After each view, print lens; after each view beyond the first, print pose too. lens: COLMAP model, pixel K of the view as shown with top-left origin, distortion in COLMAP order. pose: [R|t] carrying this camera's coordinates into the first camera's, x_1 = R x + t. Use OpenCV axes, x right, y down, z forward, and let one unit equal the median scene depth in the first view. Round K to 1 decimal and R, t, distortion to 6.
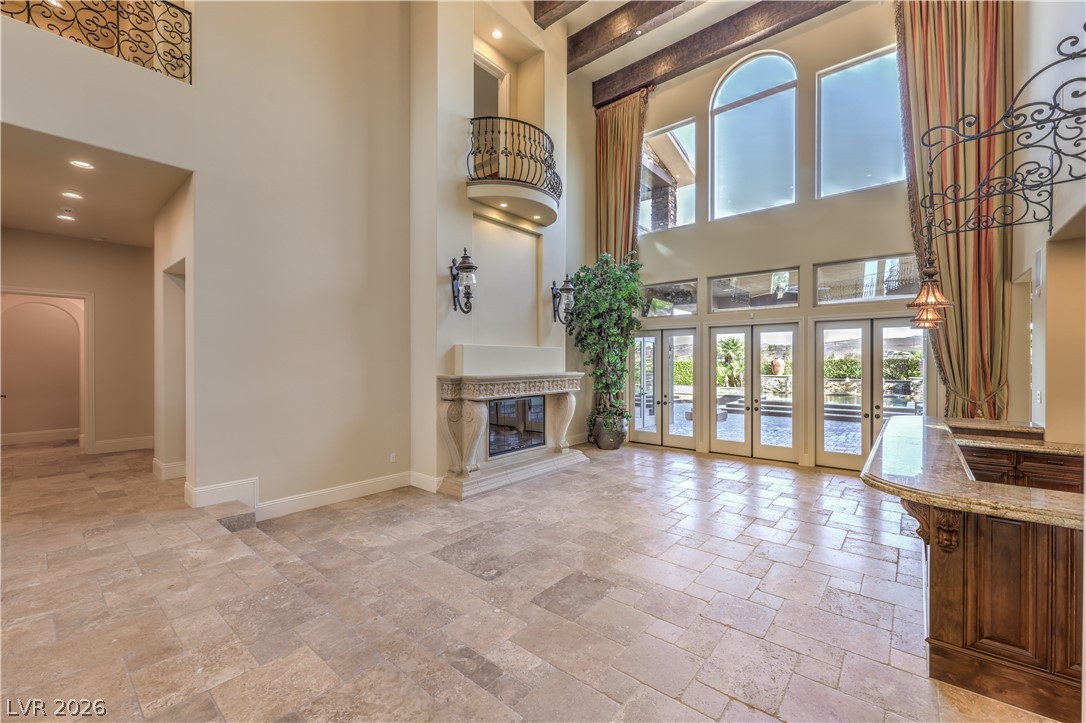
lens RADIAL K [[441.4, 0, 543.7], [0, 441.4, 363.0], [0, 0, 1]] dist [0.002555, 0.000448]
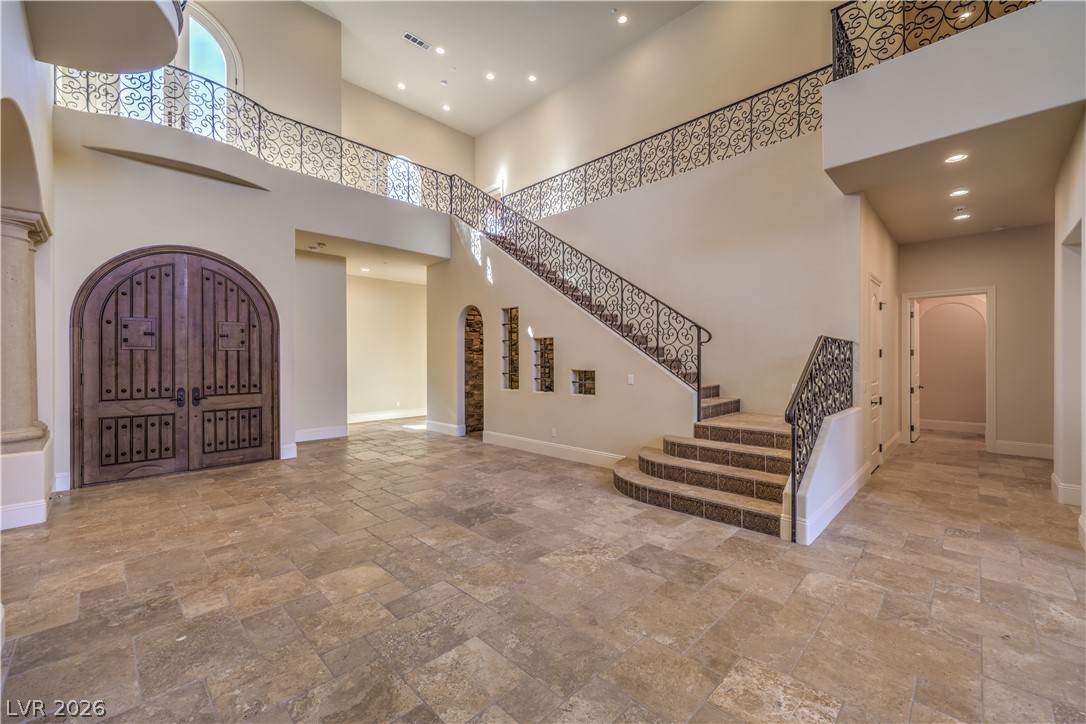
lens RADIAL K [[441.4, 0, 543.6], [0, 441.4, 356.5], [0, 0, 1]] dist [0.002555, 0.000448]
pose [[-0.062019, -0.004136, -0.998066, 0.006638], [-0.000868, 0.999991, -0.004090, 0.002053], [0.998075, 0.000612, -0.062022, 0.130497]]
